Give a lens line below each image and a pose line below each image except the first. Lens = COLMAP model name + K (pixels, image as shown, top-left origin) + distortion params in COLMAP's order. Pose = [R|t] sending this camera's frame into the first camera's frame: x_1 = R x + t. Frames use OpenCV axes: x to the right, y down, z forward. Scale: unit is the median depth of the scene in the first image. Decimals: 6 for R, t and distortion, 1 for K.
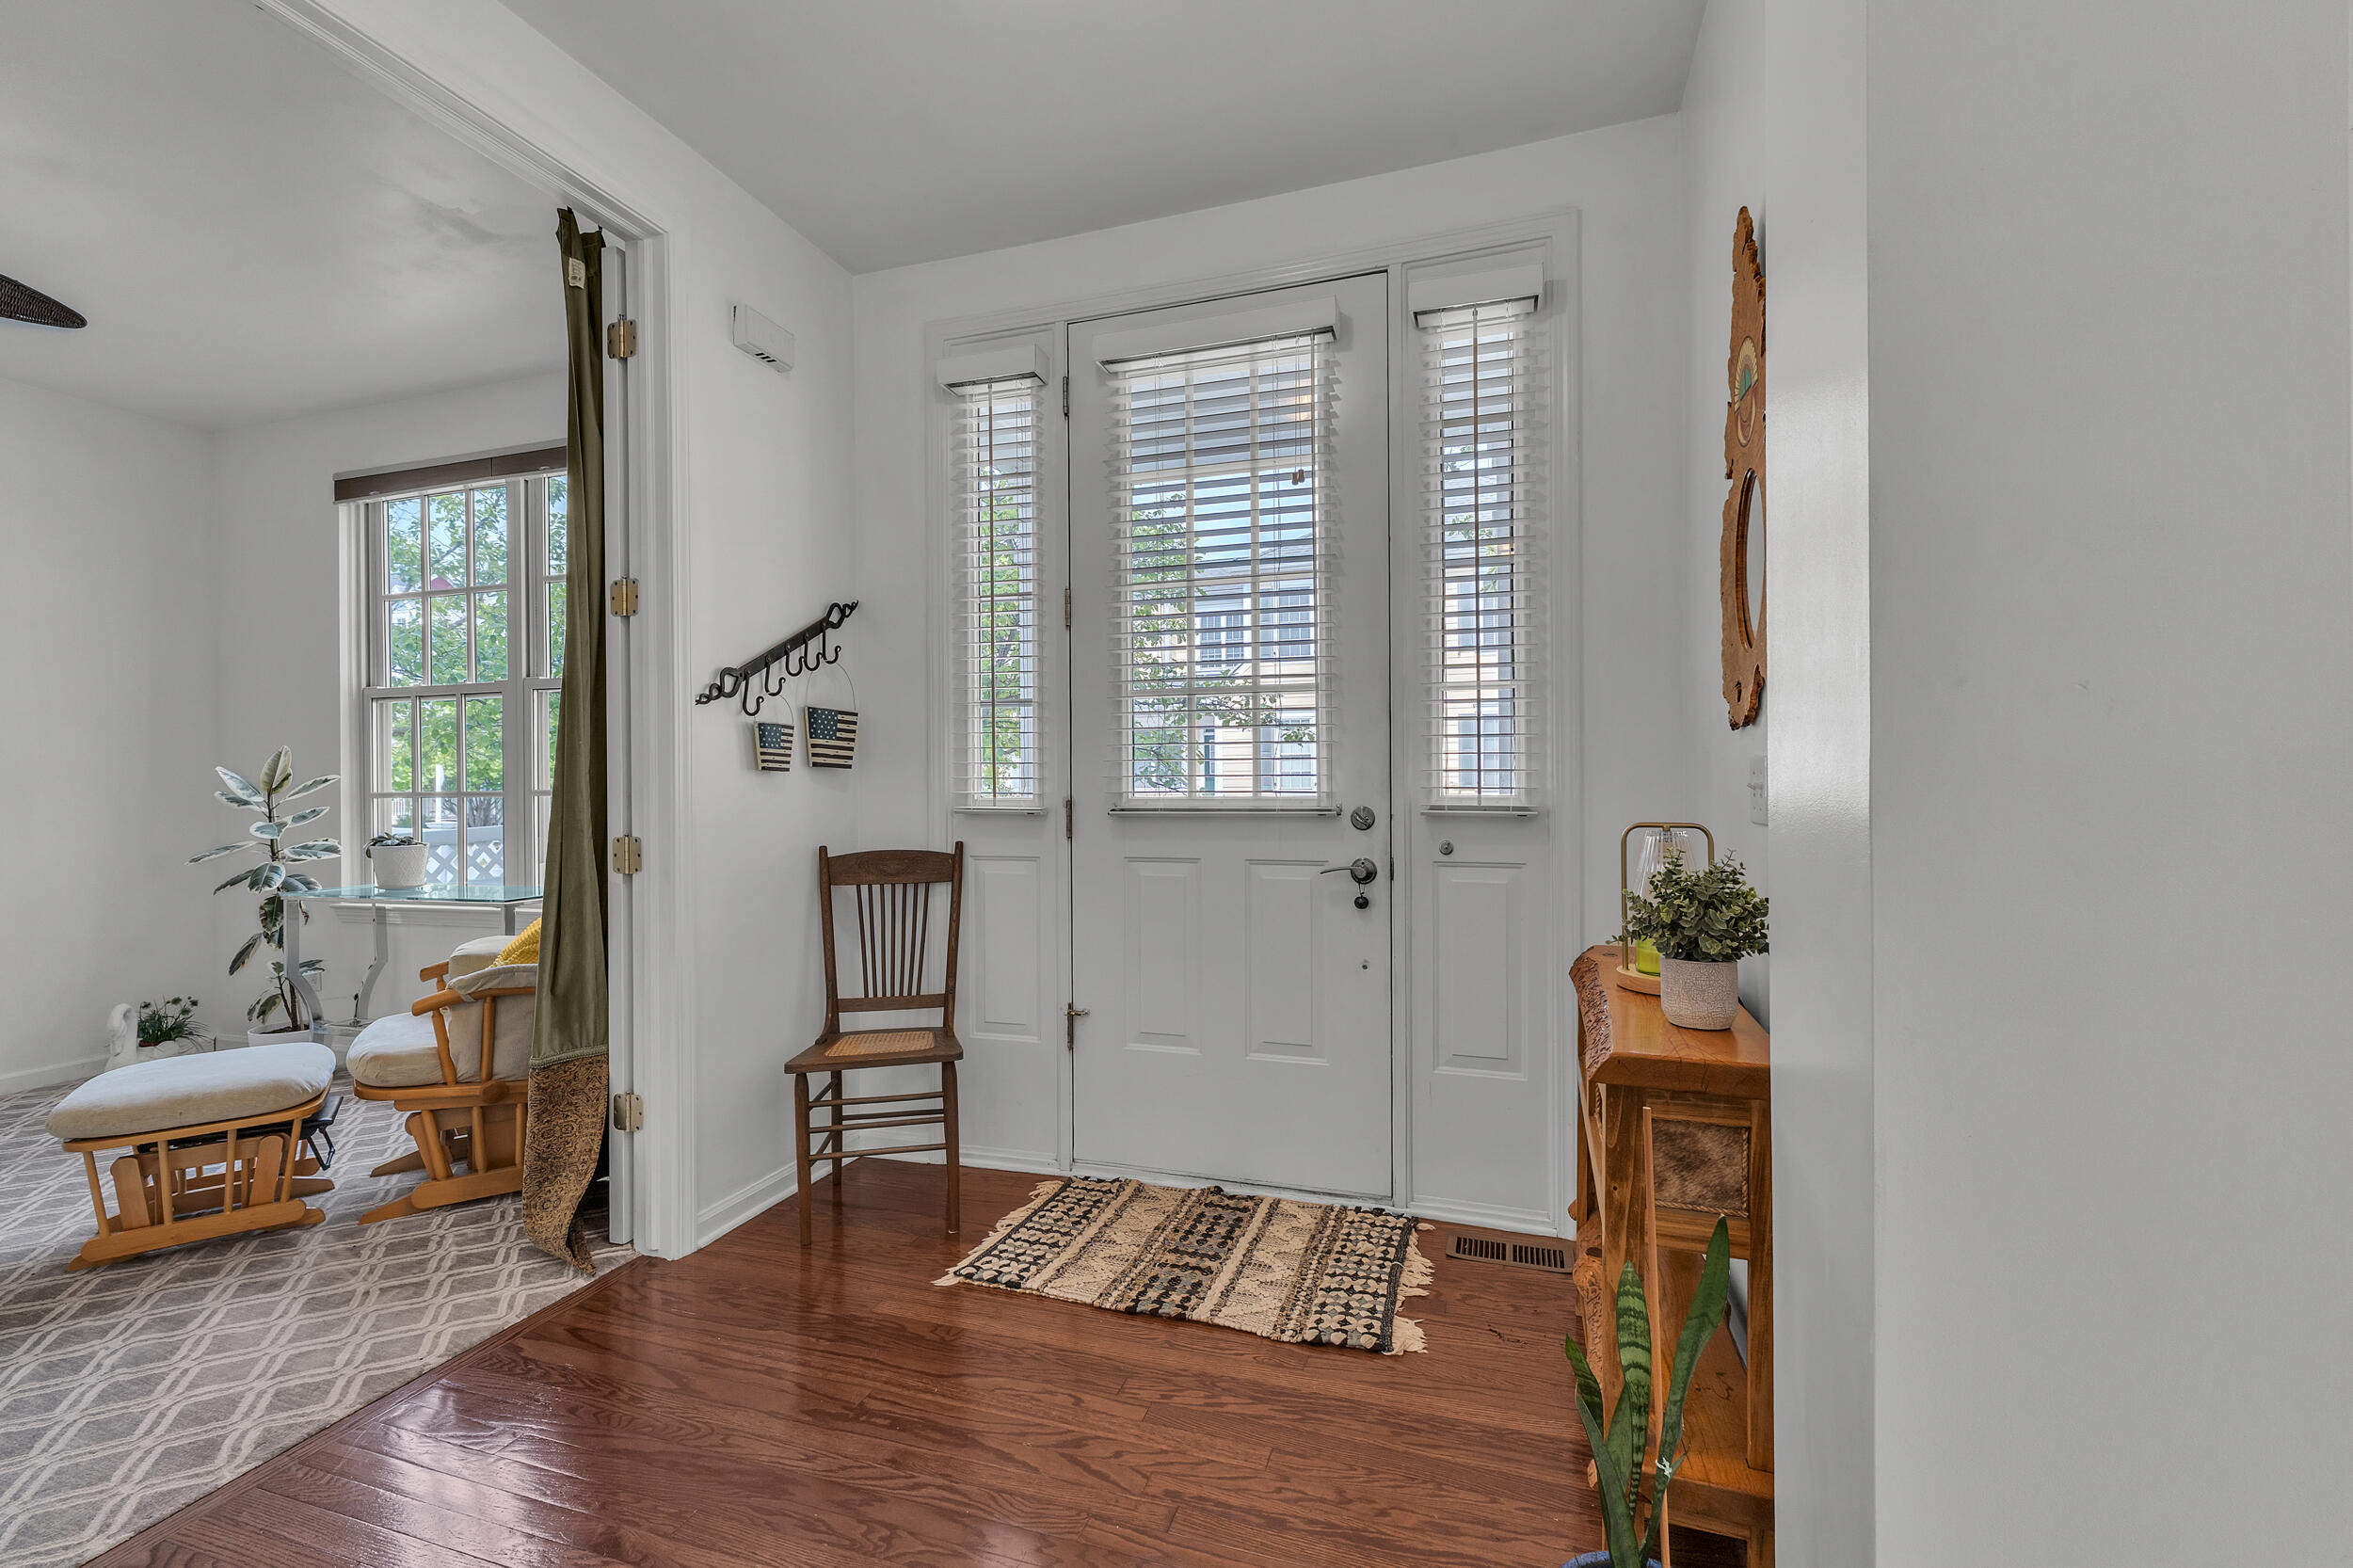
lens RADIAL K [[1004.3, 0, 1181.9], [0, 1004.3, 795.6], [0, 0, 1]] dist [0.001982, 0.000384]
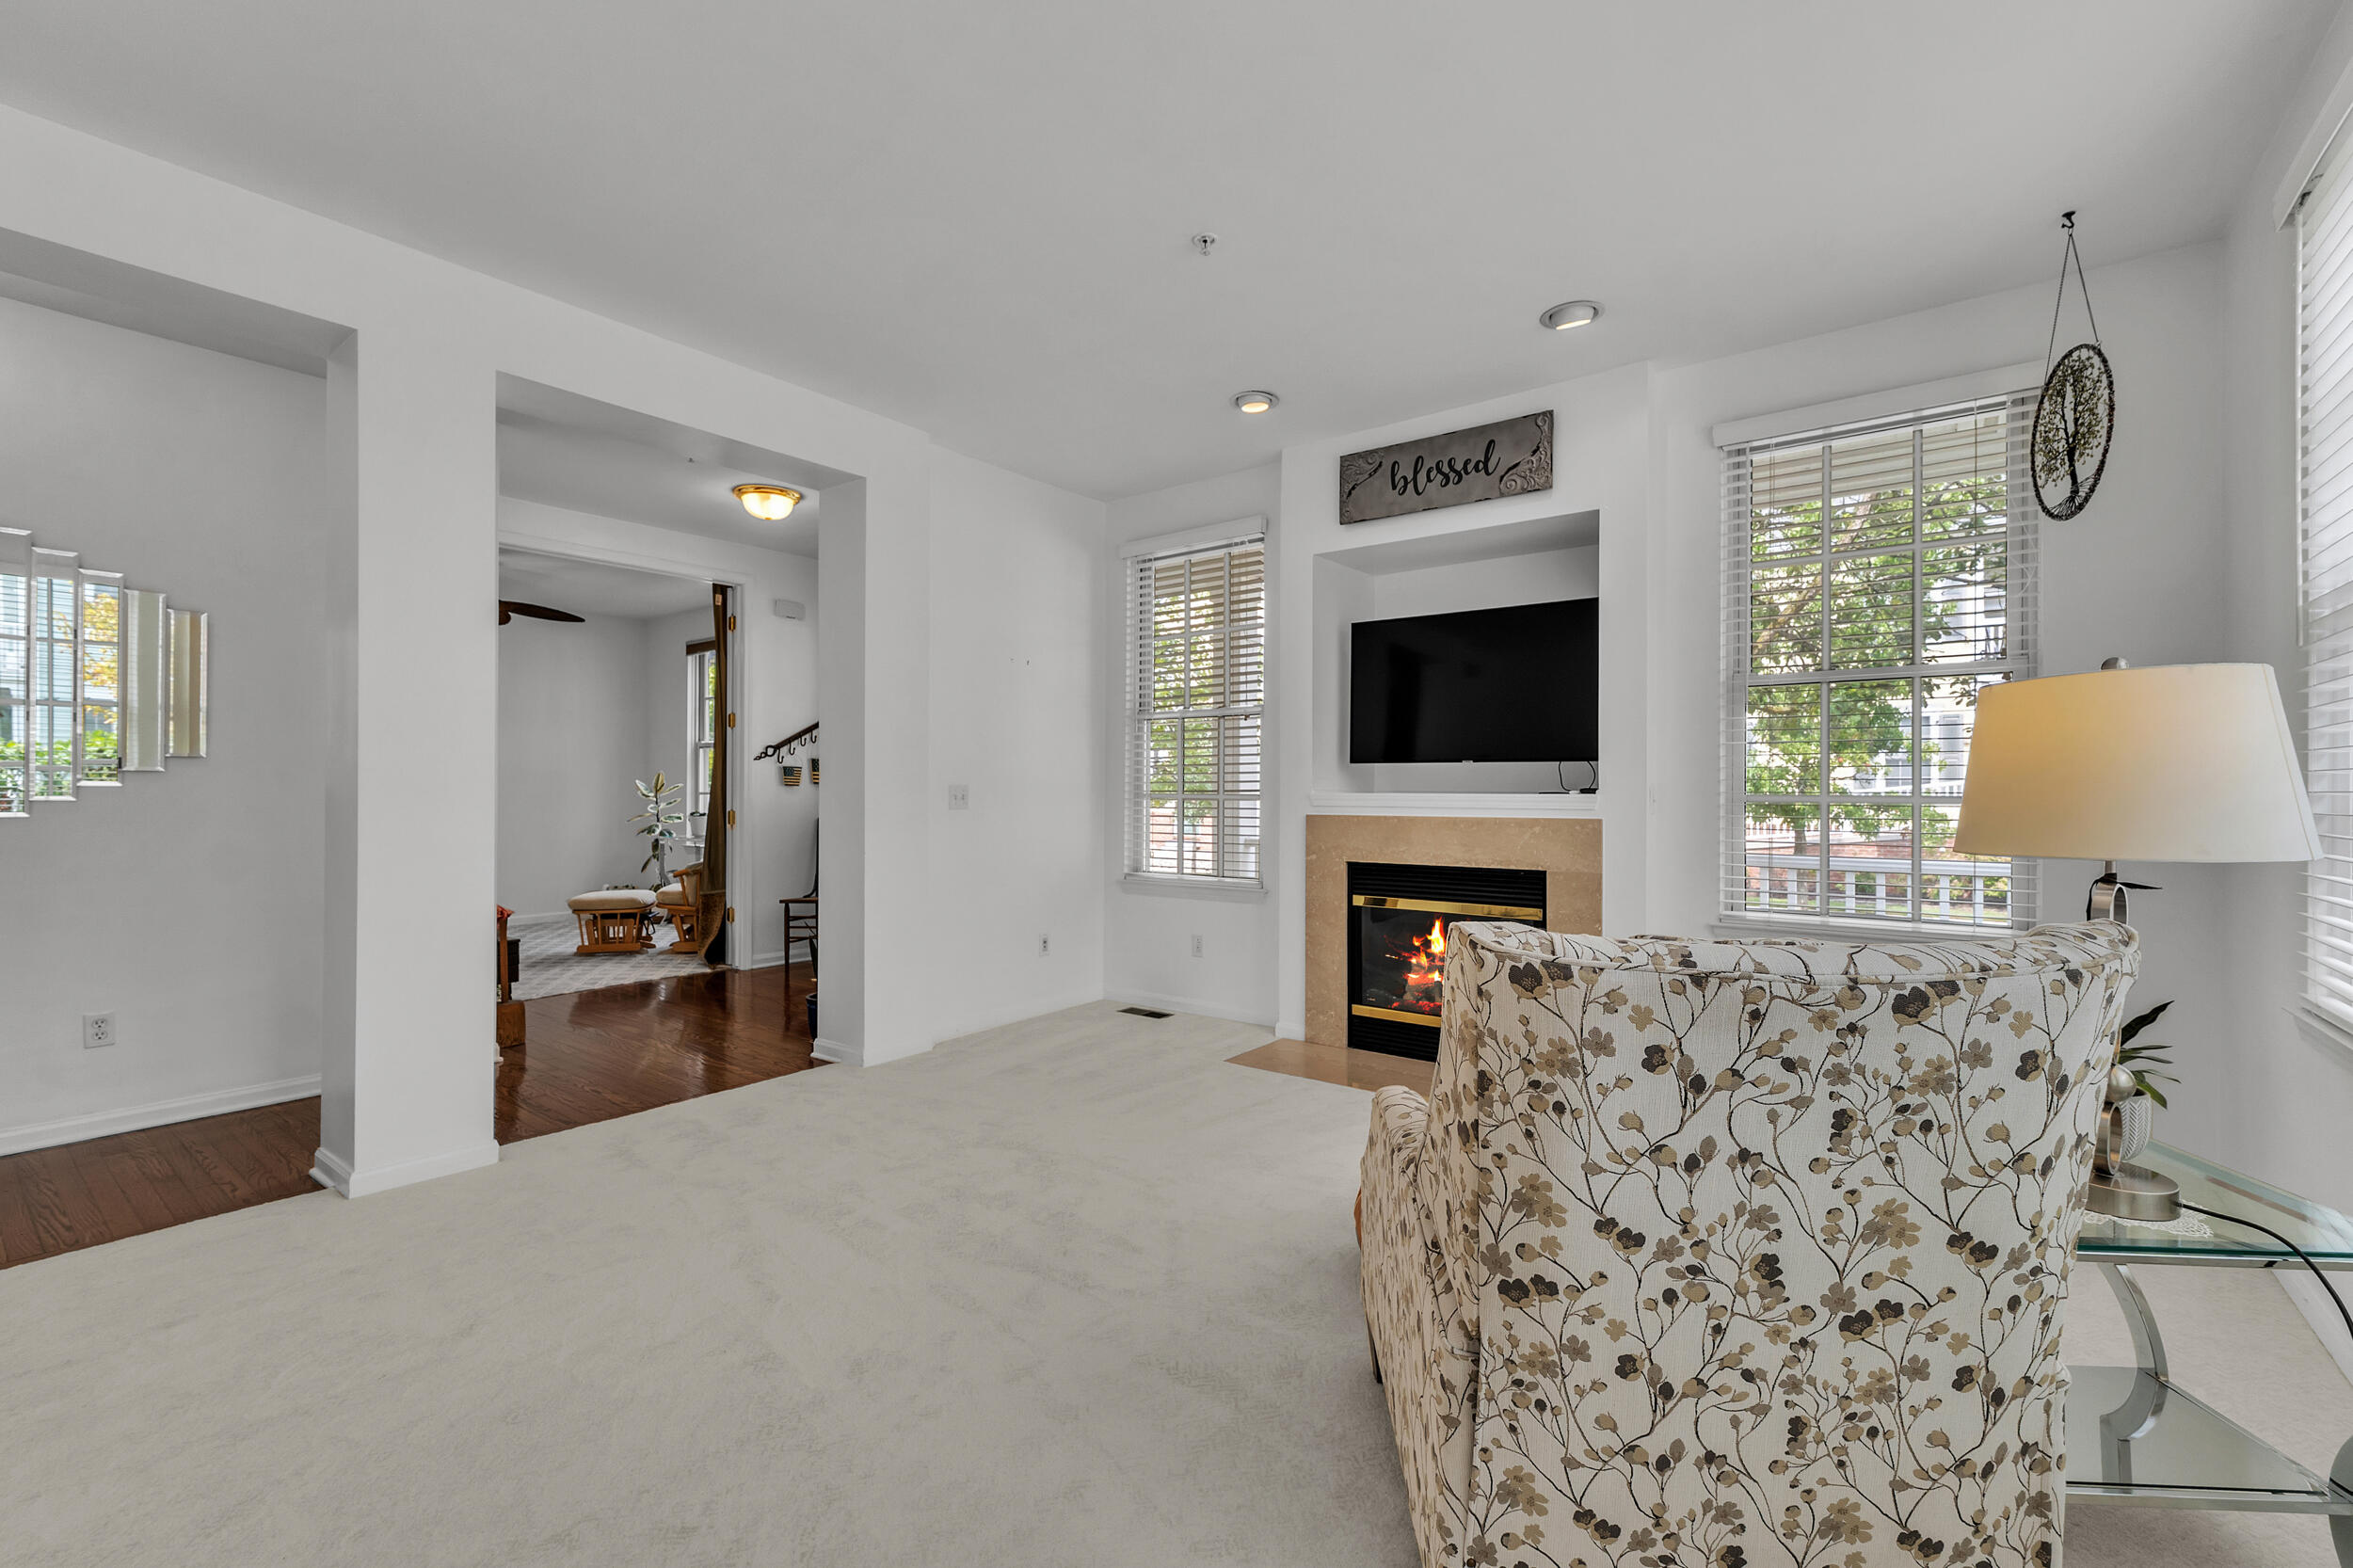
lens RADIAL K [[1004.3, 0, 1181.9], [0, 1004.3, 795.6], [0, 0, 1]] dist [0.001982, 0.000384]
pose [[0.942792, 0.008936, -0.333261, 1.411513], [-0.009908, 0.999950, -0.001218, -0.006557], [0.333234, 0.004450, 0.942834, -1.073989]]
